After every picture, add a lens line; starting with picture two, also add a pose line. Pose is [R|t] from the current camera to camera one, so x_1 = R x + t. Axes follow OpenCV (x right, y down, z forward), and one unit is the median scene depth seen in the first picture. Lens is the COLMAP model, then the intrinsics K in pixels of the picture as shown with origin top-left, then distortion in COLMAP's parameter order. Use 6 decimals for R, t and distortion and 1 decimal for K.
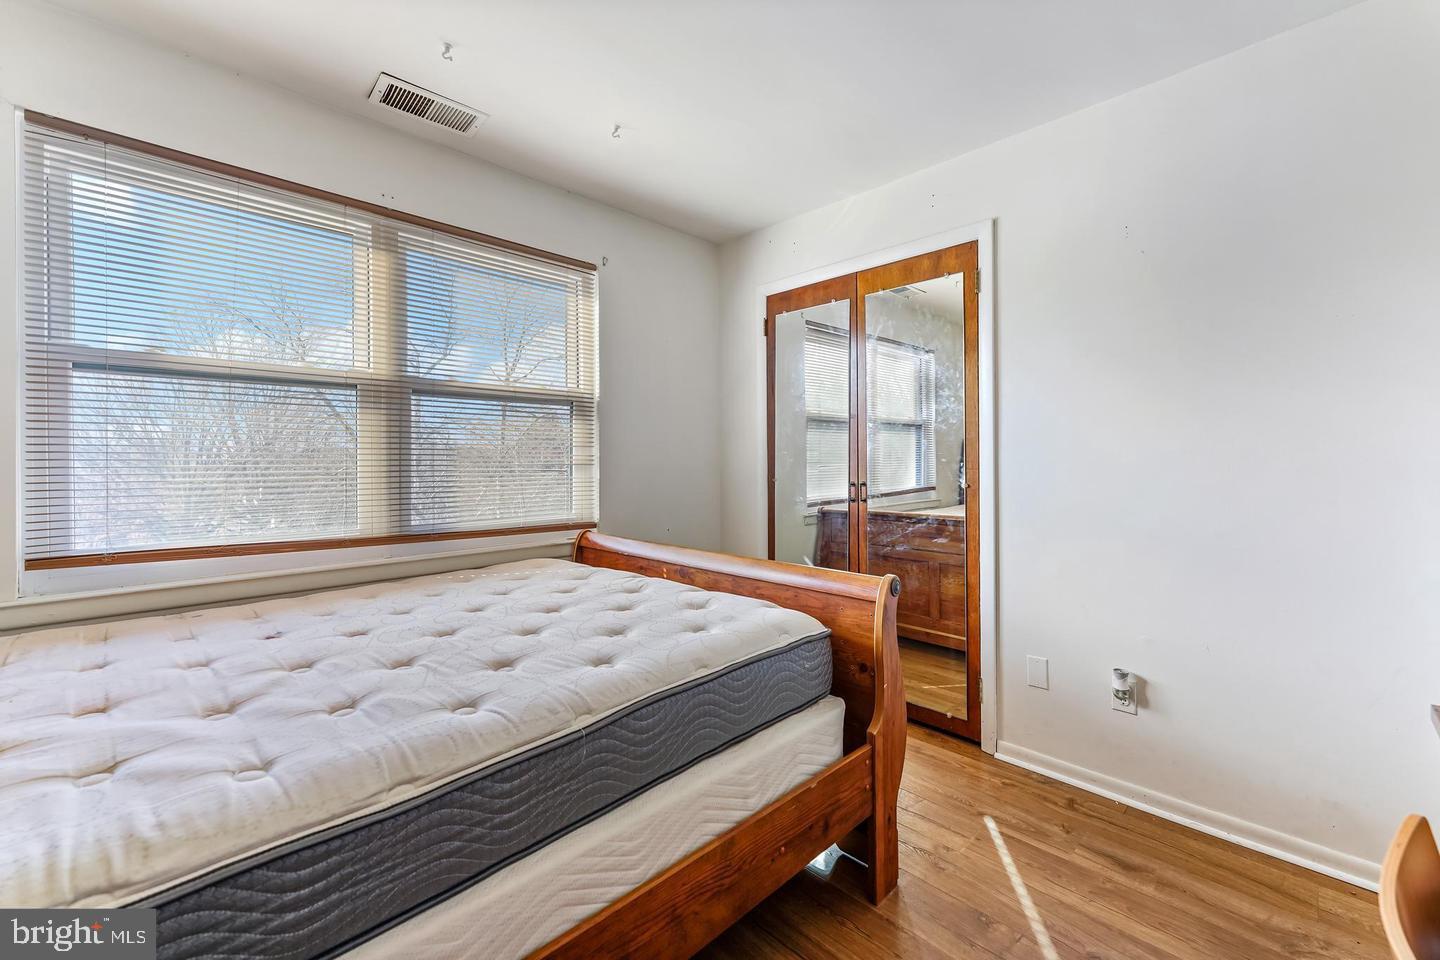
lens RADIAL K [[576.9, 0, 737.6], [0, 576.9, 454.6], [0, 0, 1]] dist [0.004658, 0.000456]
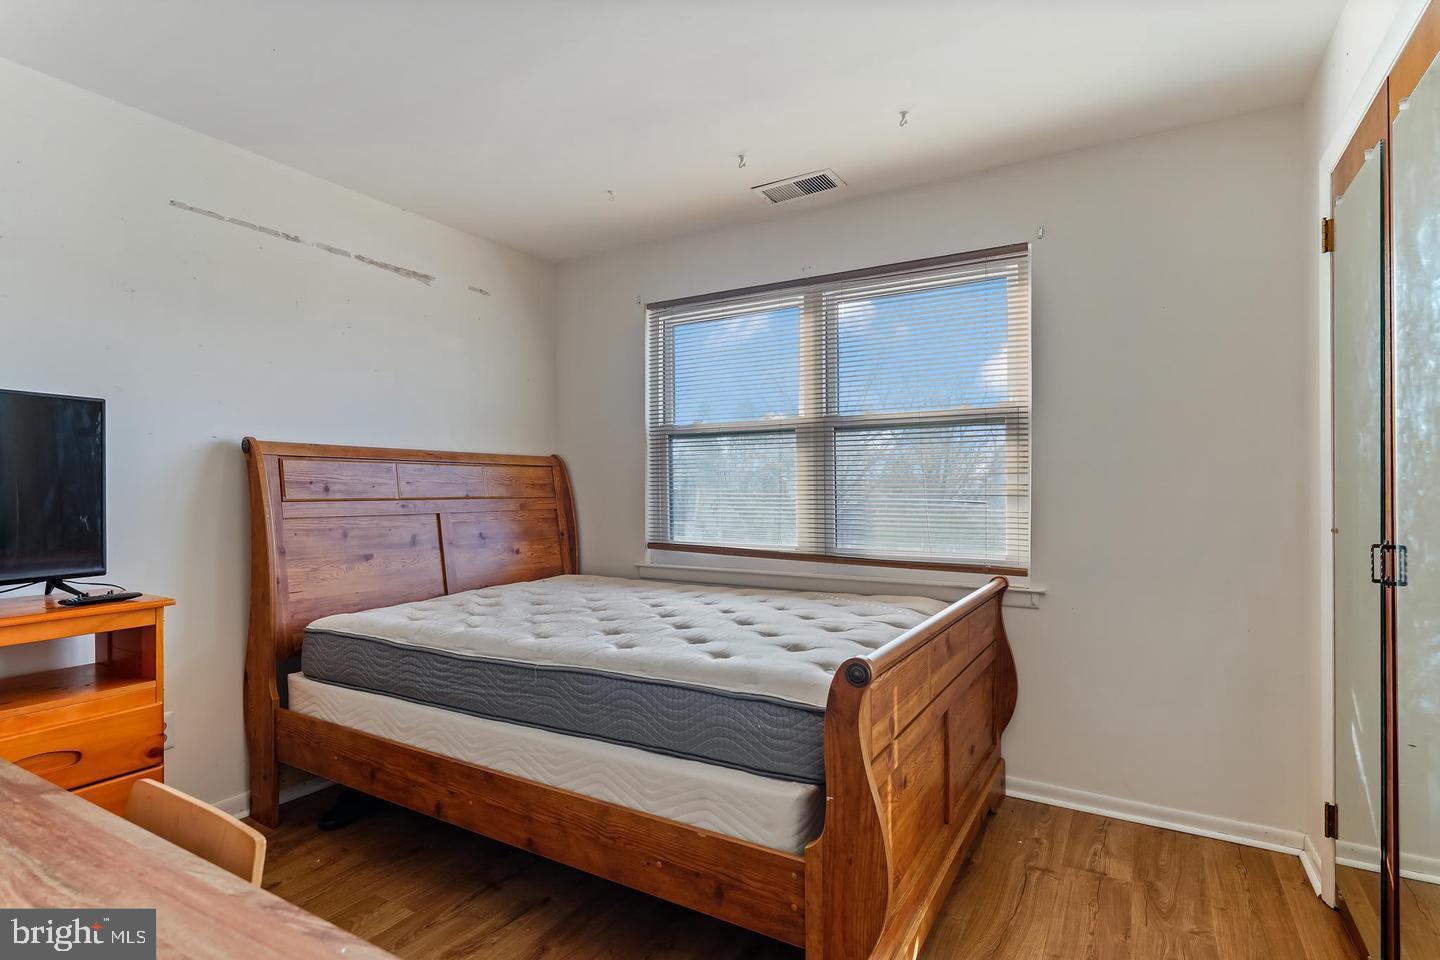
lens RADIAL K [[719.7, 0, 723.8], [0, 719.7, 488.1], [0, 0, 1]] dist [-0.007056, -0.000172]
pose [[0.257697, -0.001299, -0.966225, 0.776131], [0.010107, 0.999948, 0.001351, 0.001992], [0.966173, -0.010114, 0.257696, 0.447514]]
